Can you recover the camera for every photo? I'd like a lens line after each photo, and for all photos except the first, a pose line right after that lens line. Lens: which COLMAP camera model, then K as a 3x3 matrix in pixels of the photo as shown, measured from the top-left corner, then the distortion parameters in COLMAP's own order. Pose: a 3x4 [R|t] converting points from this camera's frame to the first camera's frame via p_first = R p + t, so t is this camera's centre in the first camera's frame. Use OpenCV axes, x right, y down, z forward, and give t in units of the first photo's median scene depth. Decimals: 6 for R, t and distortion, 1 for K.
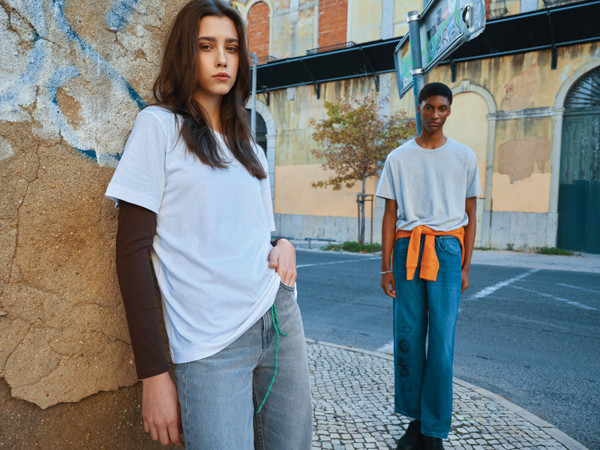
lens RADIAL K [[488.1, 0, 300.2], [0, 488.1, 223.7], [0, 0, 1]] dist [-0.006303, 0.000568]
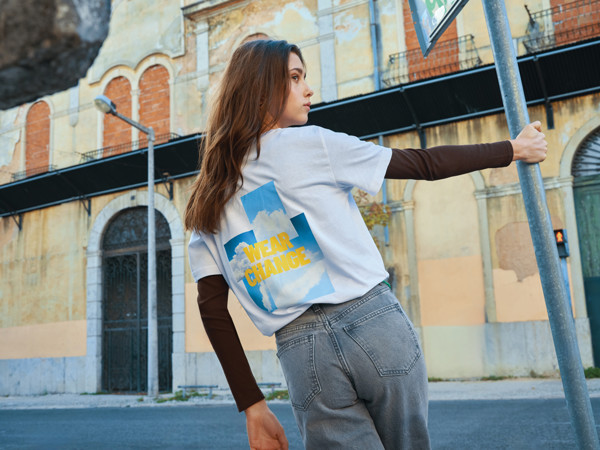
lens RADIAL K [[643.7, 0, 300.3], [0, 643.7, 226.6], [0, 0, 1]] dist [-0.008125, 0.000000]
pose [[0.989756, -0.048738, 0.134194, -0.010693], [0.077297, 0.973184, -0.216652, 0.019723], [-0.120036, 0.224805, 0.966982, 0.108512]]
